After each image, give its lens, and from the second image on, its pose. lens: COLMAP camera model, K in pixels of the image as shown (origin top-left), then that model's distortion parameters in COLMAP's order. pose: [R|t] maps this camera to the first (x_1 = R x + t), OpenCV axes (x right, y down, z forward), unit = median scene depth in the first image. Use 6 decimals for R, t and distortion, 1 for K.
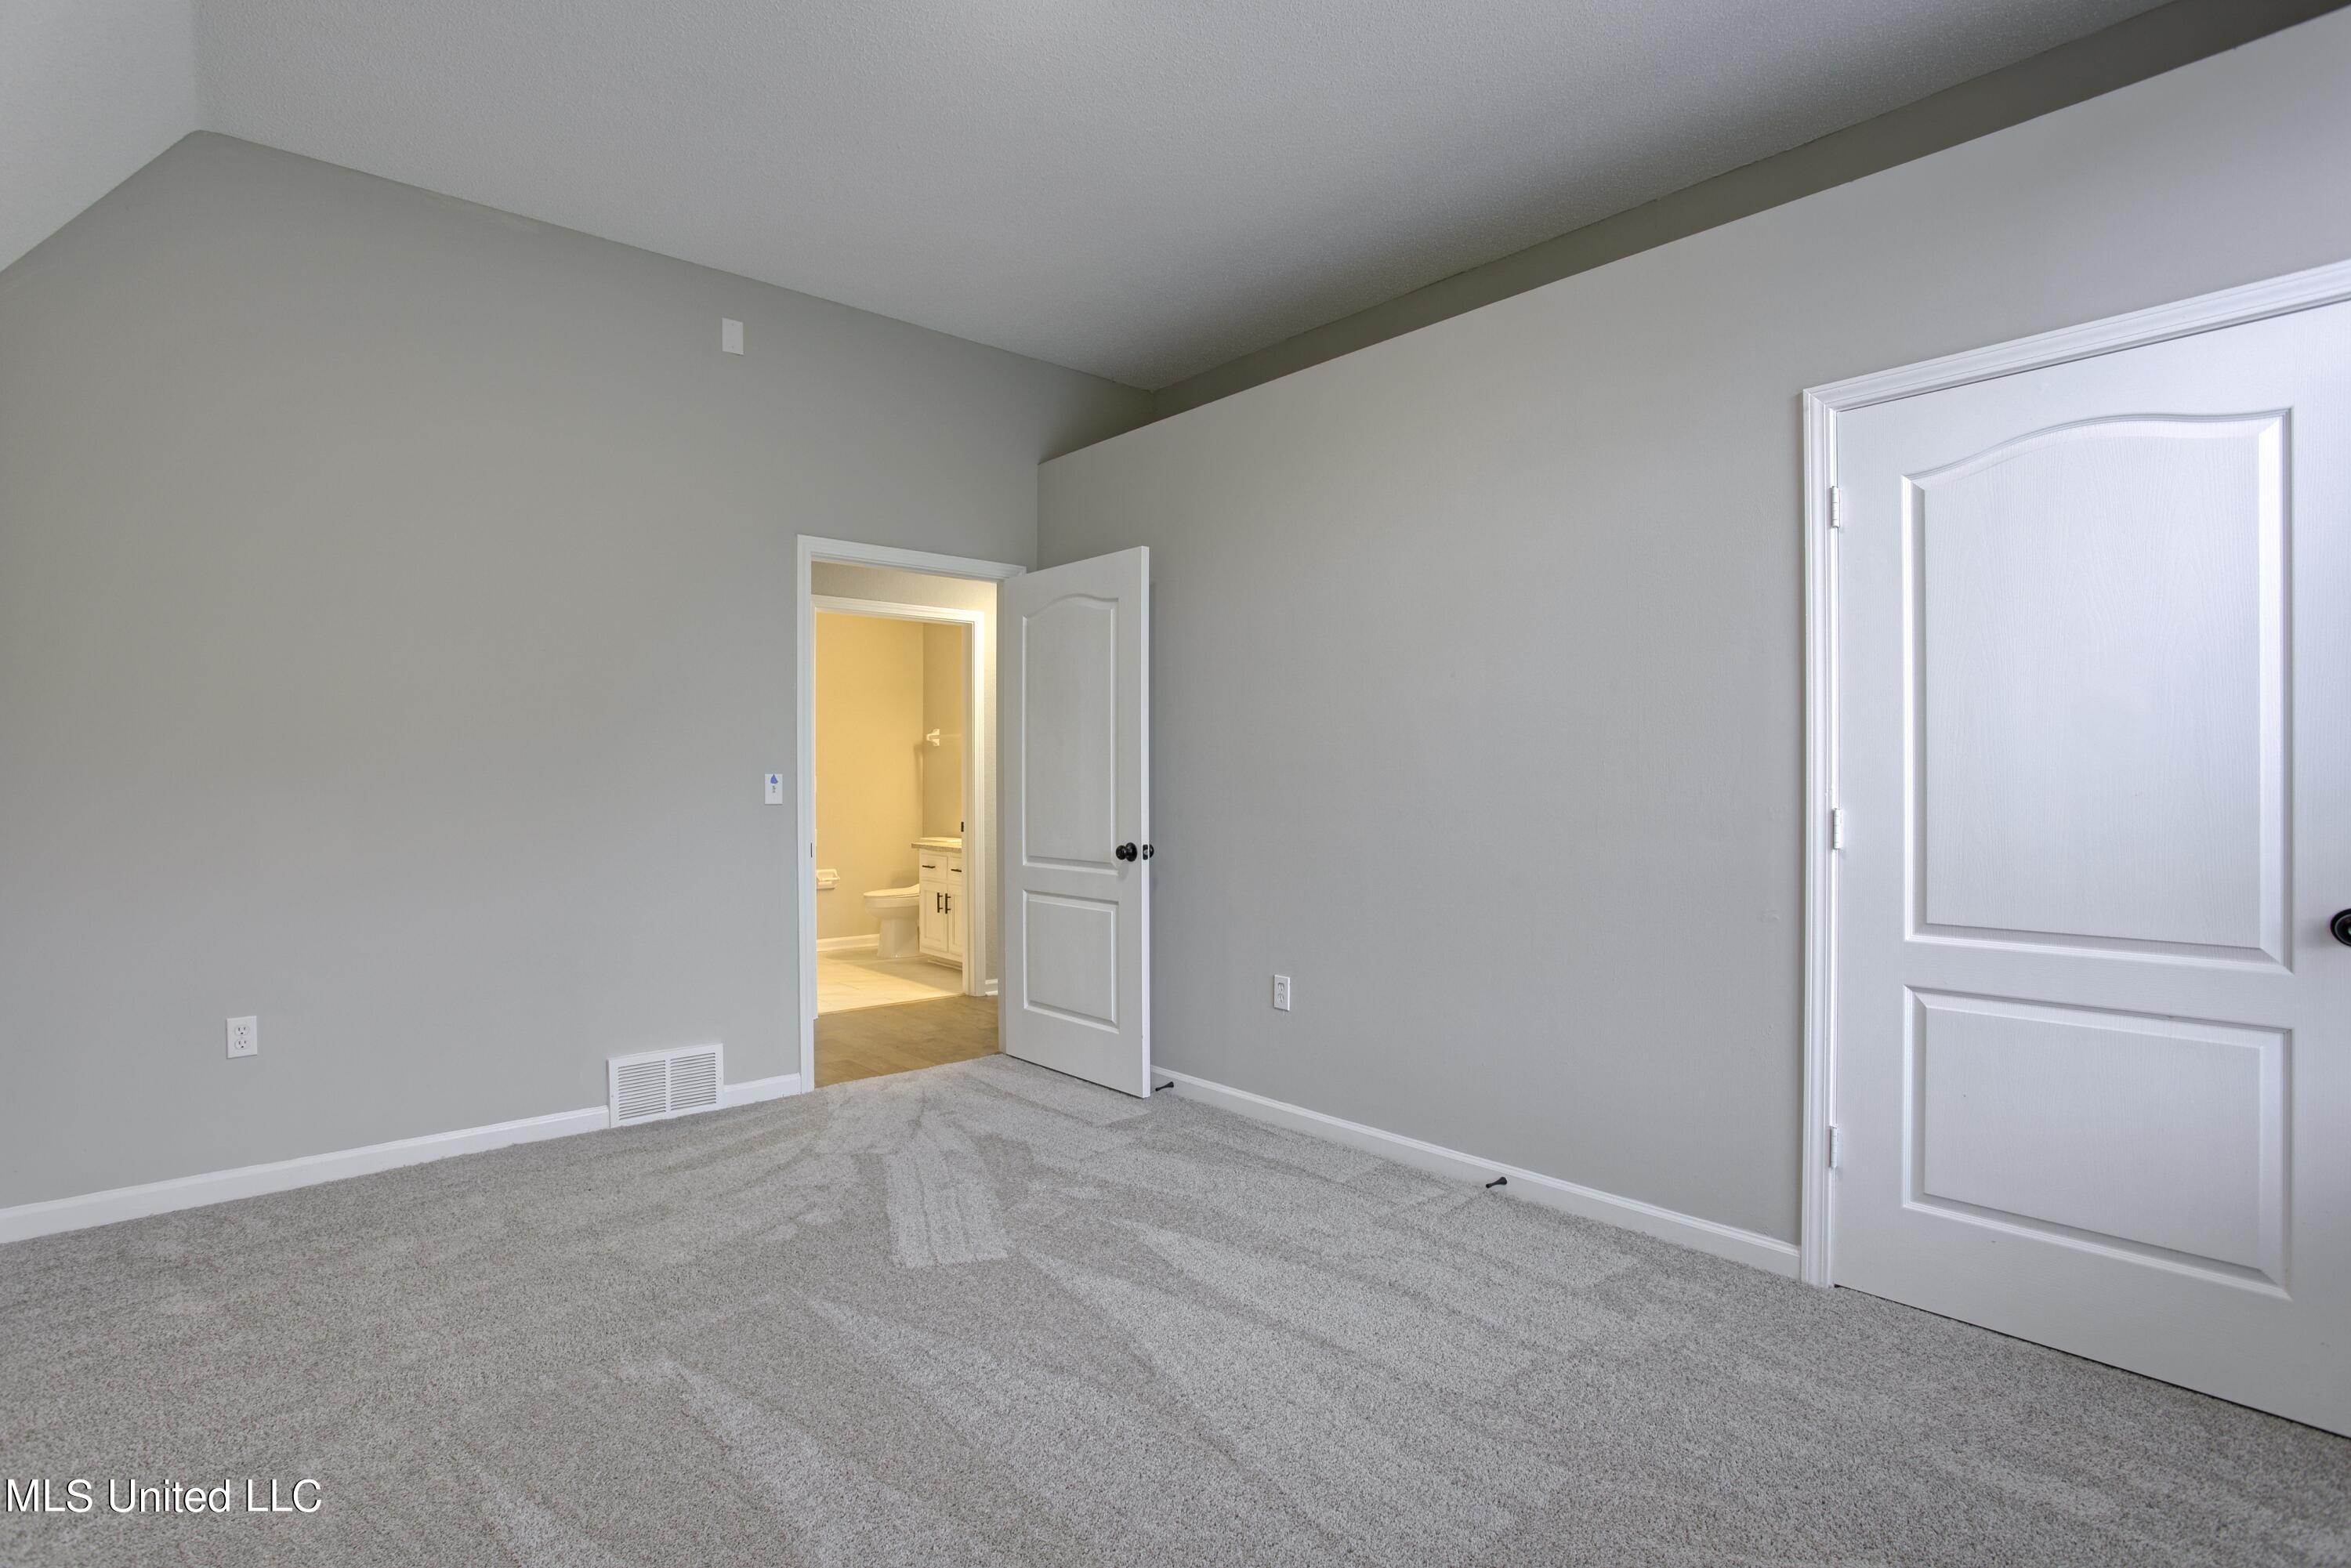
lens RADIAL K [[1175.1, 0, 1173.7], [0, 1175.1, 777.1], [0, 0, 1]] dist [-0.005913, 0.001912]
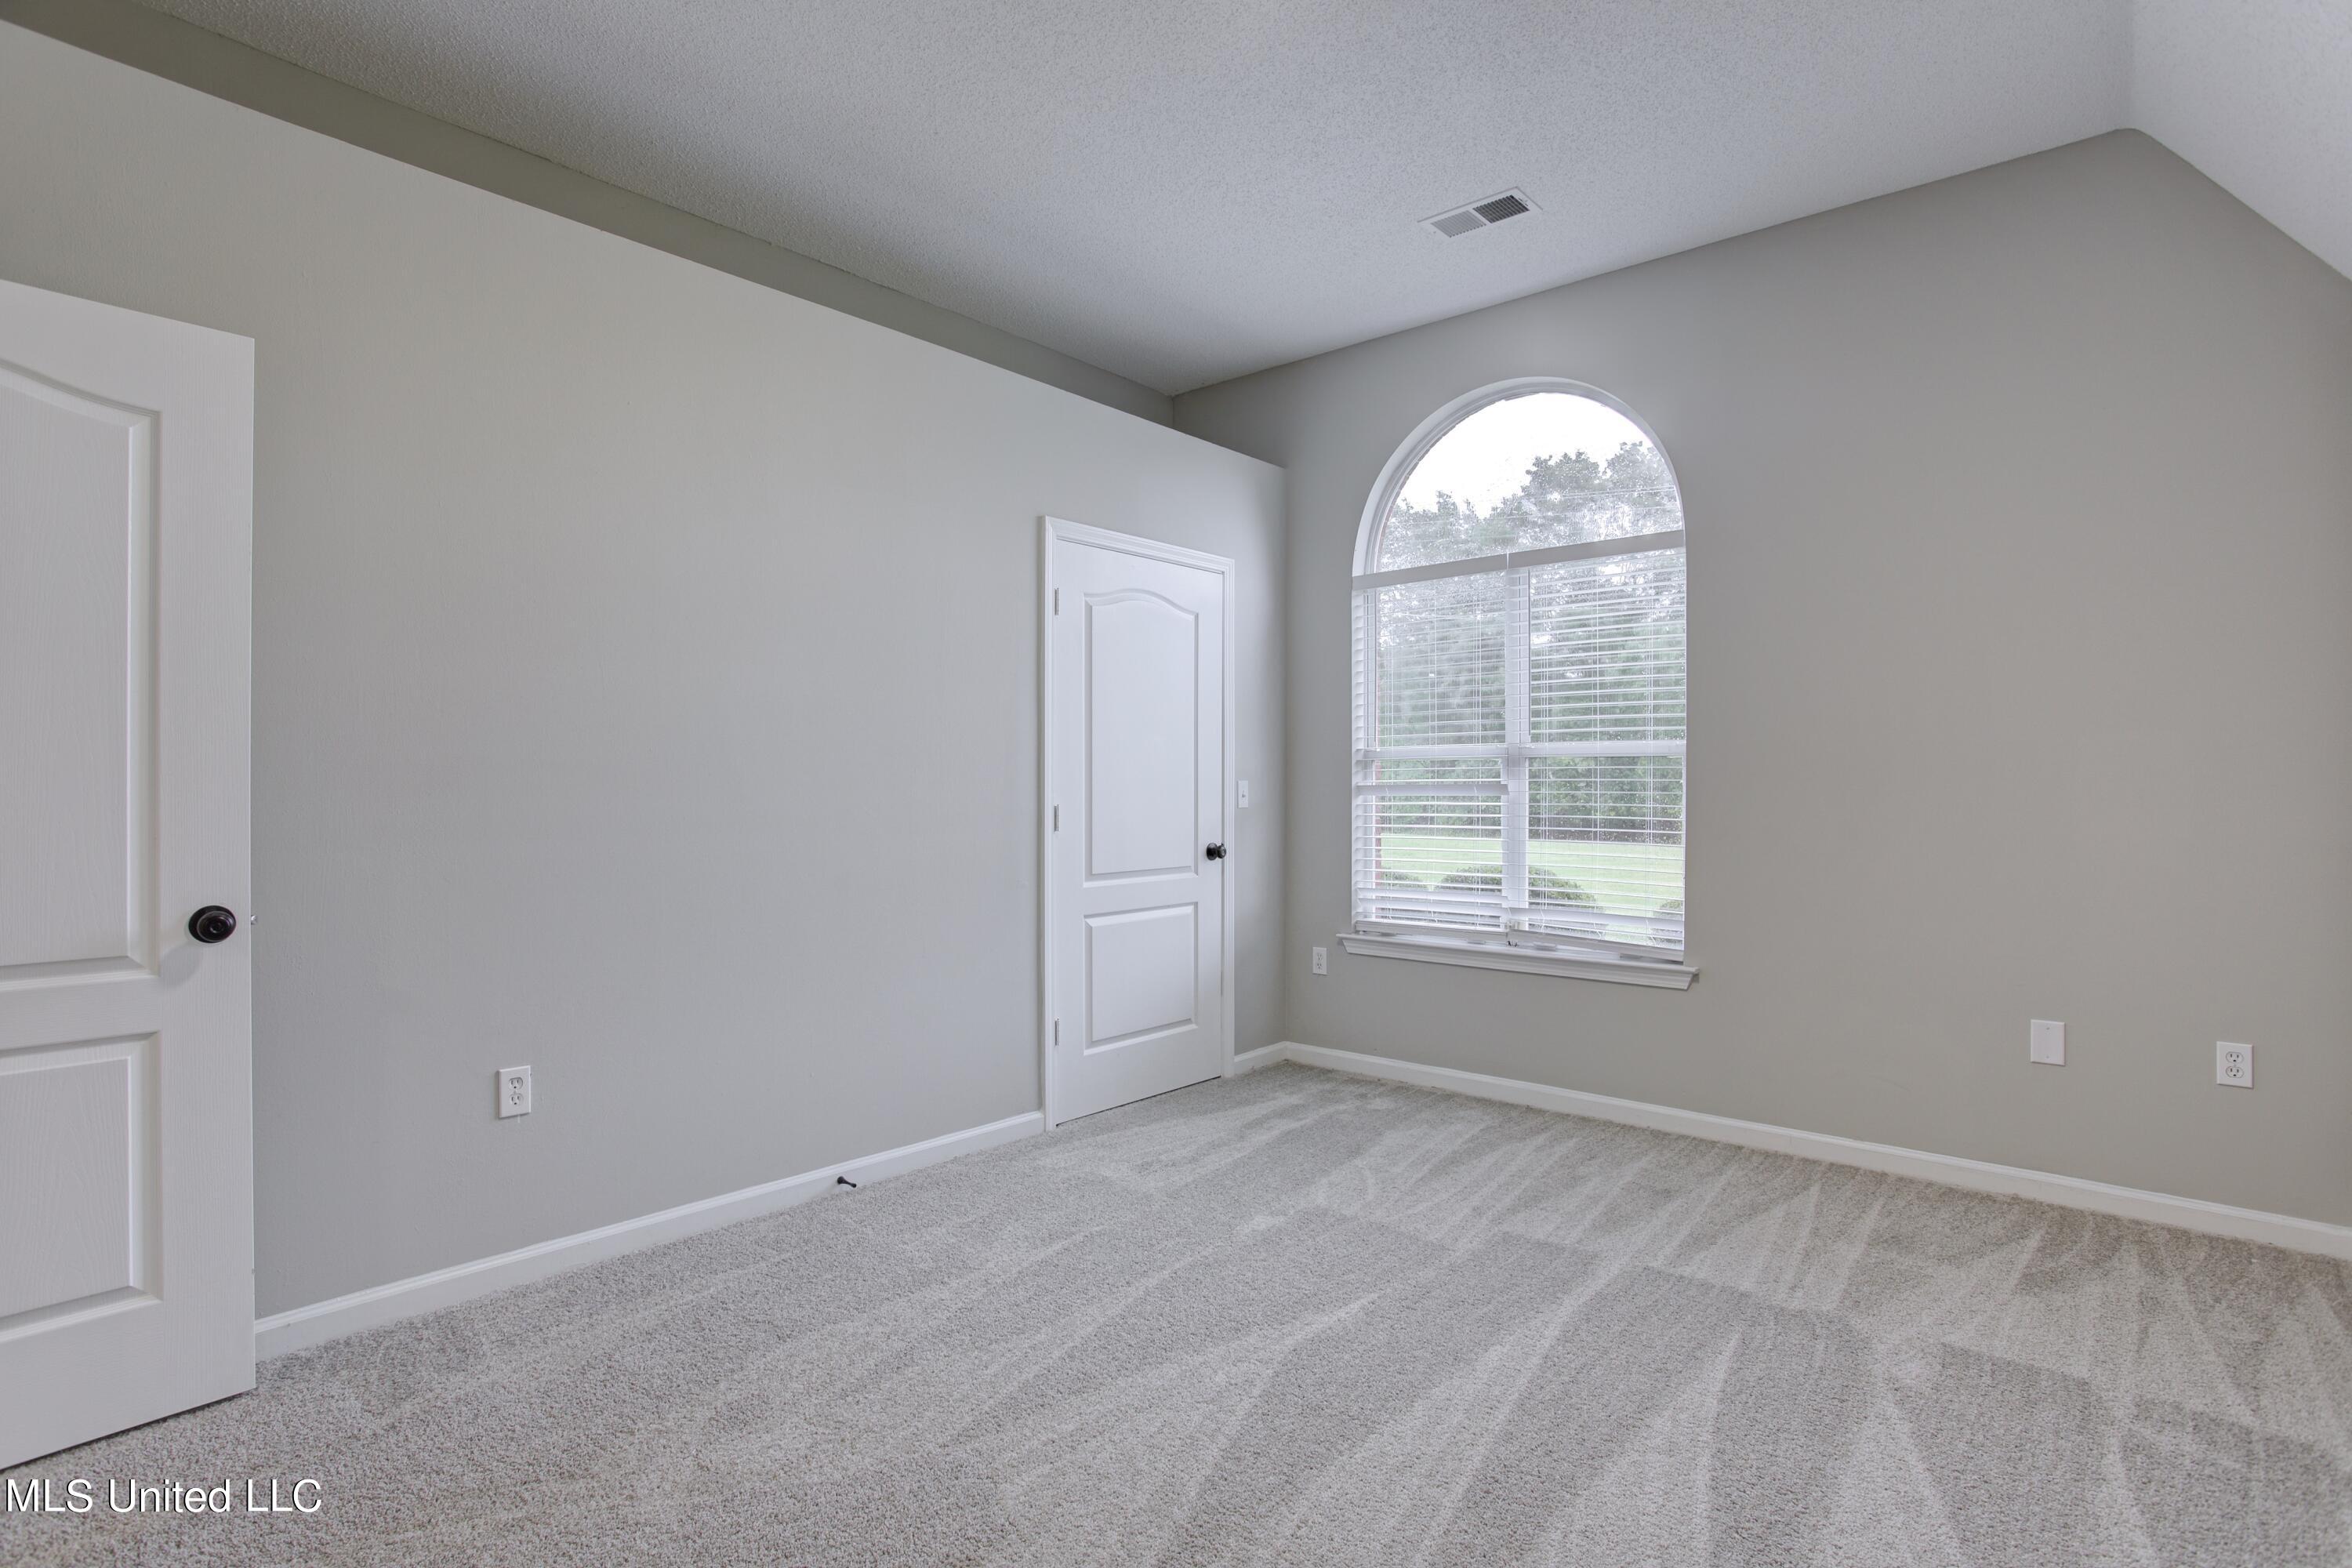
lens RADIAL K [[1175.7, 0, 1166.8], [0, 1175.7, 780.4], [0, 0, 1]] dist [-0.005913, 0.001912]
pose [[-0.117107, 0.010415, 0.993065, -0.838218], [0.001074, 0.999946, -0.010360, 0.010603], [-0.993119, -0.000146, -0.117112, 0.926495]]
